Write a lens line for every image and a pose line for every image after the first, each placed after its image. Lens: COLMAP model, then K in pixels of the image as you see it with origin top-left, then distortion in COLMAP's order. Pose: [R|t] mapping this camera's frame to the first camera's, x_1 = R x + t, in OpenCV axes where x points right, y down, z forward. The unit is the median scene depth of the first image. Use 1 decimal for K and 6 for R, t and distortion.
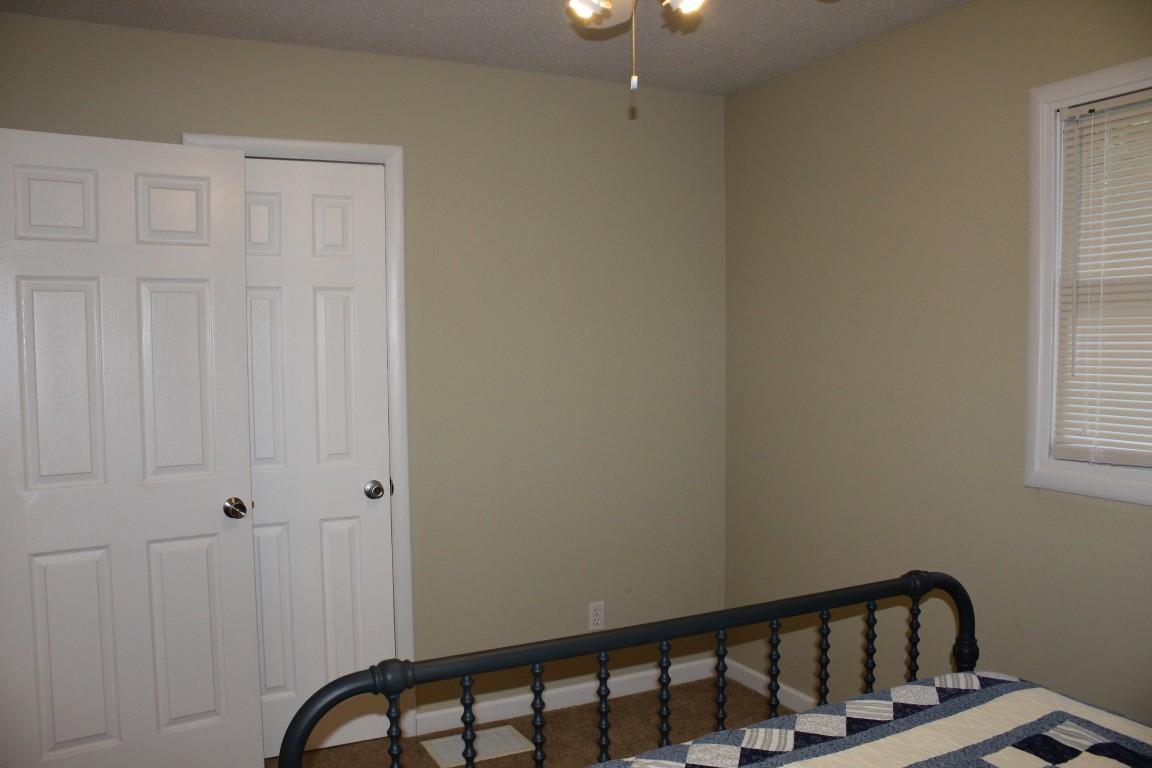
lens RADIAL K [[947.8, 0, 576.4], [0, 947.8, 377.1], [0, 0, 1]] dist [-0.119390, 0.080941]
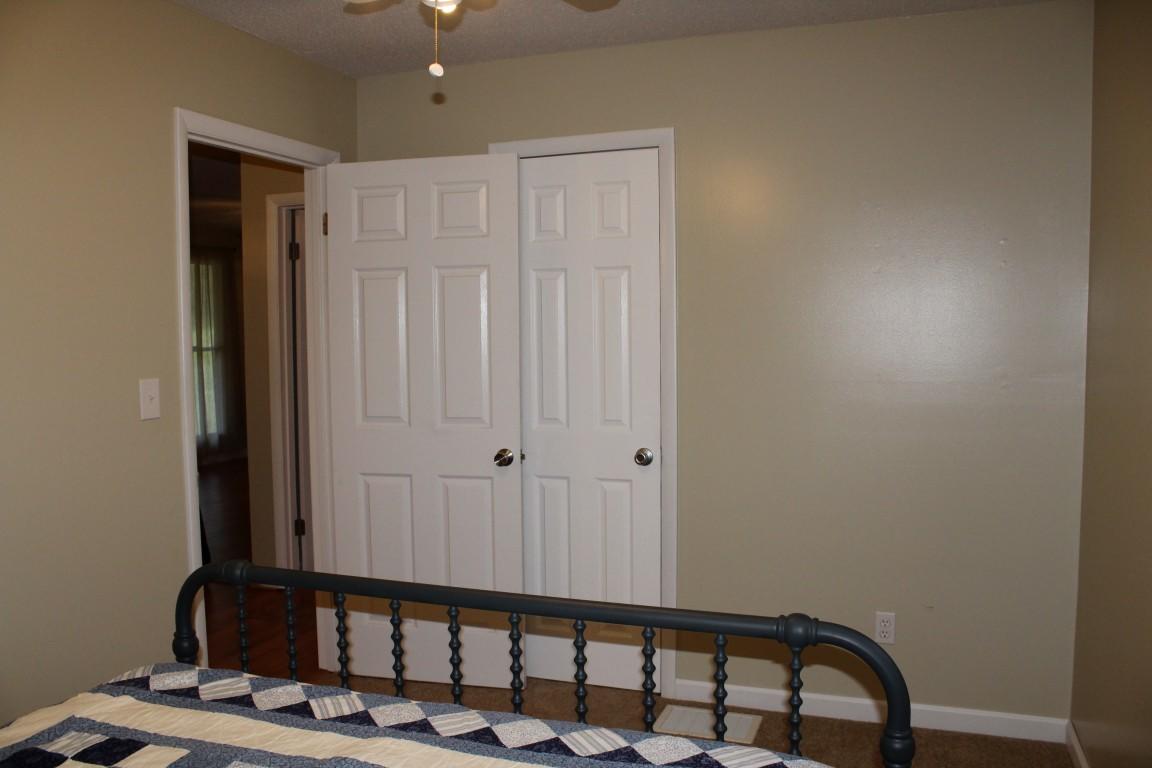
lens RADIAL K [[947.8, 0, 571.0], [0, 947.8, 385.4], [0, 0, 1]] dist [-0.119390, 0.080941]
pose [[0.688310, 0.054464, -0.723369, 0.935751], [-0.028953, 0.998446, 0.047626, -0.017273], [0.724838, -0.011838, 0.688817, 0.388851]]
